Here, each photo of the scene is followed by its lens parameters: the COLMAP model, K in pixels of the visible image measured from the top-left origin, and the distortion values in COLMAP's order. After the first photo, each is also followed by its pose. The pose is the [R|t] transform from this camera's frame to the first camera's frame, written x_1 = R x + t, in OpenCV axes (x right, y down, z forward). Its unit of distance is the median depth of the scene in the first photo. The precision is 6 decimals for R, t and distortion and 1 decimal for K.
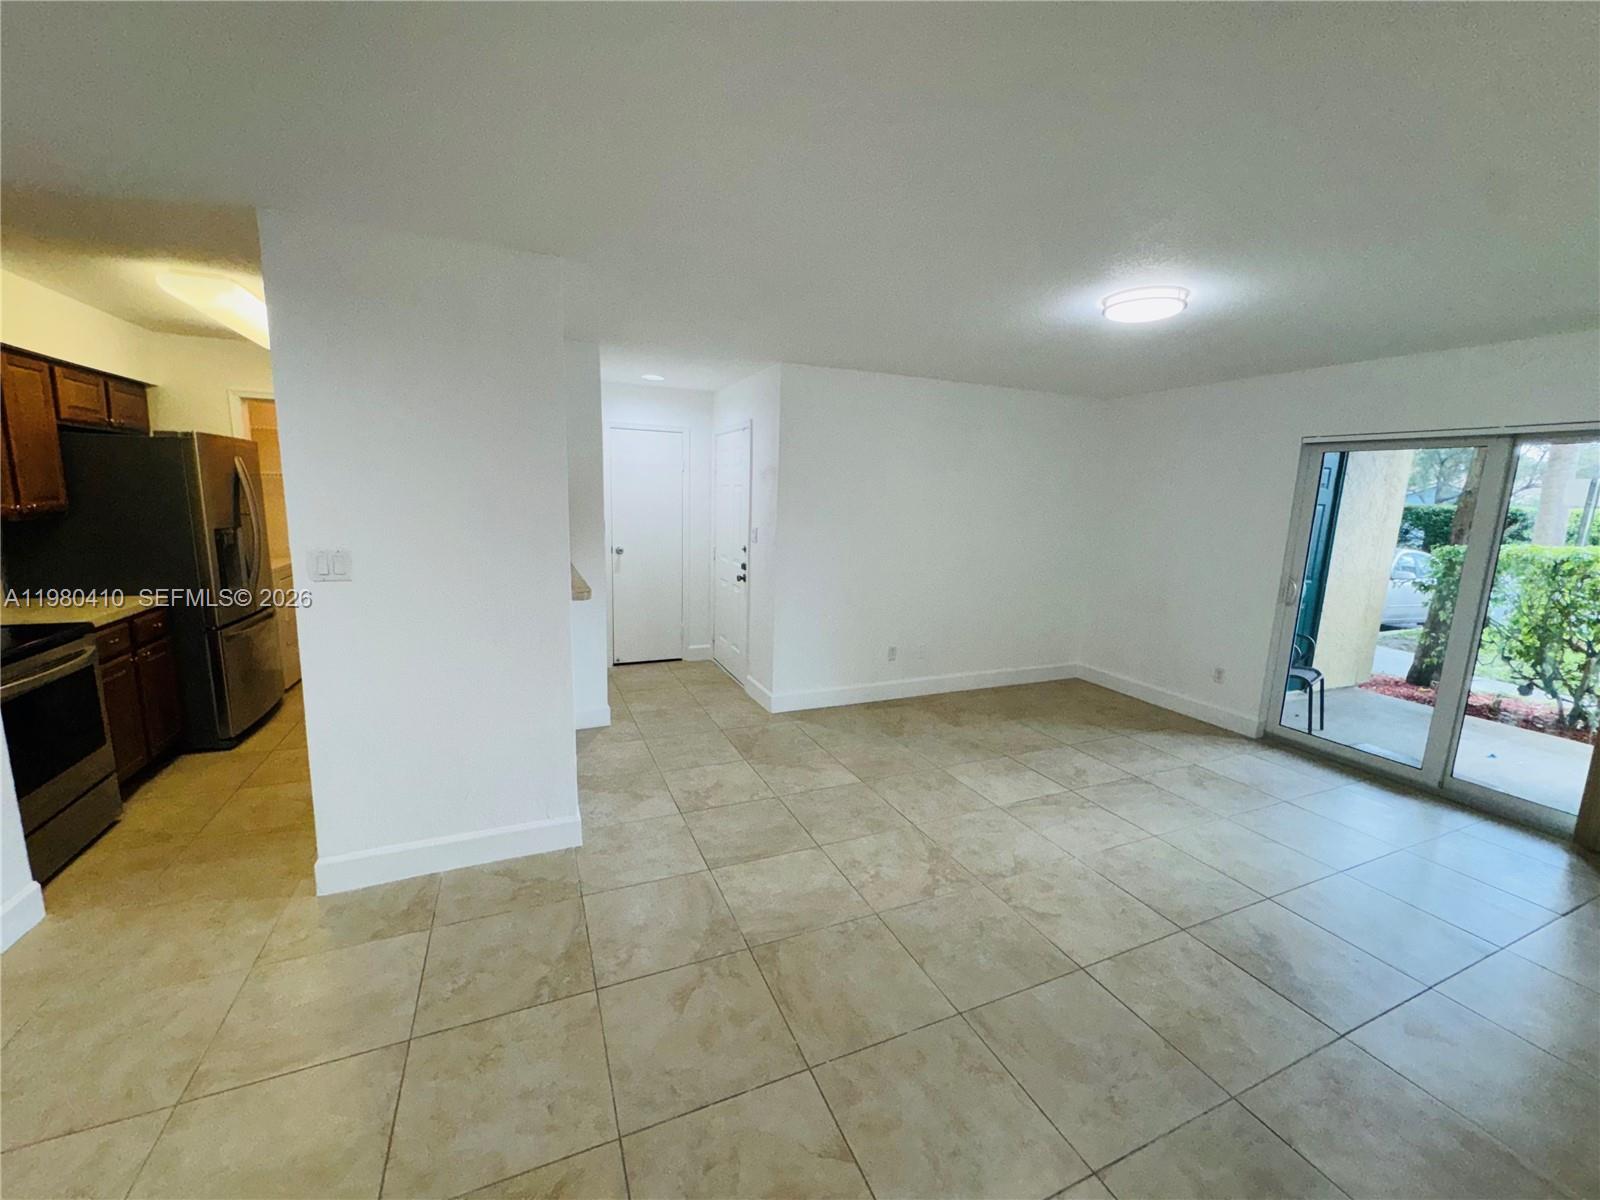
lens RADIAL K [[640.8, 0, 798.5], [0, 640.8, 601.1], [0, 0, 1]] dist [0.001633, -0.000319]
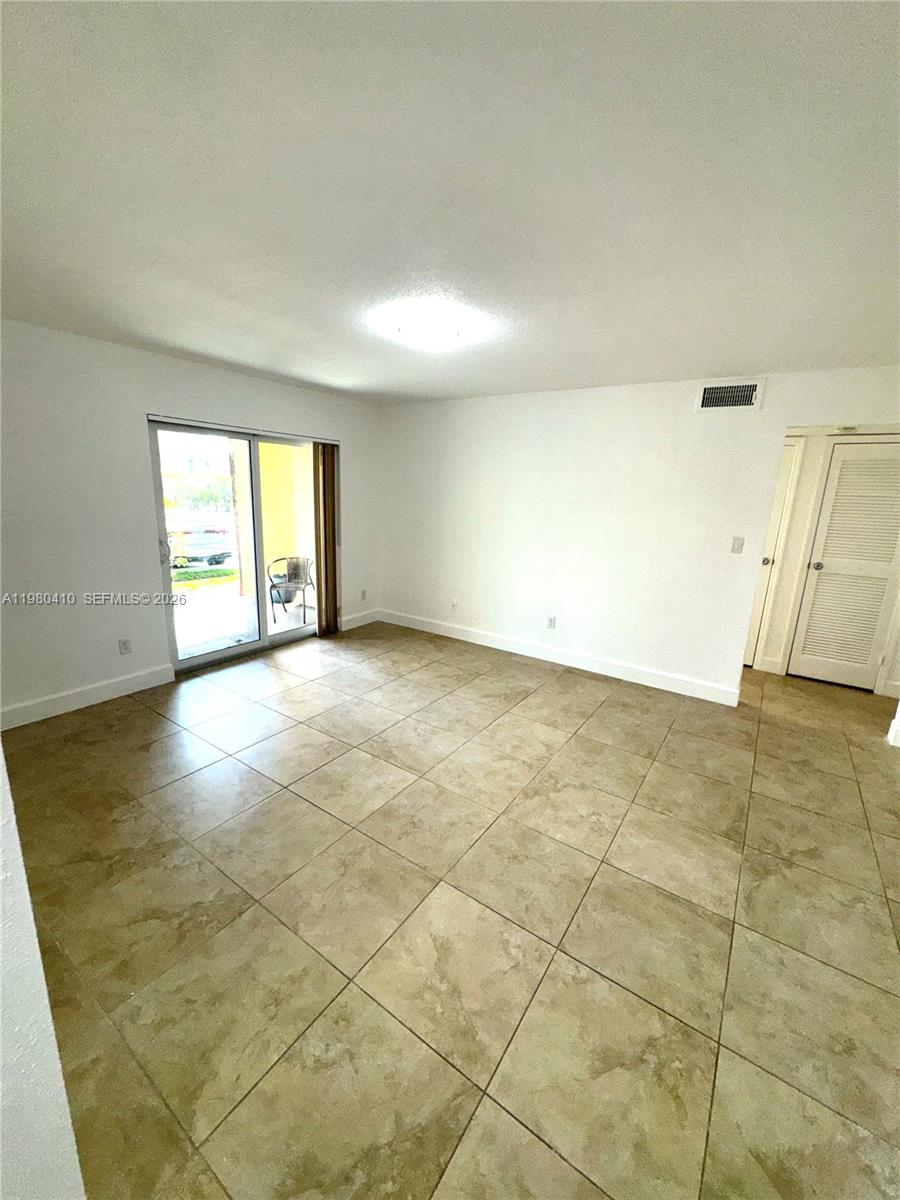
lens RADIAL K [[480.6, 0, 452.5], [0, 480.6, 598.1], [0, 0, 1]] dist [0.001633, -0.000319]
pose [[-0.532794, -0.236107, 0.812640, -0.333071], [0.085453, 0.940370, 0.329244, -0.245745], [-0.841920, 0.244862, -0.480847, 1.387147]]
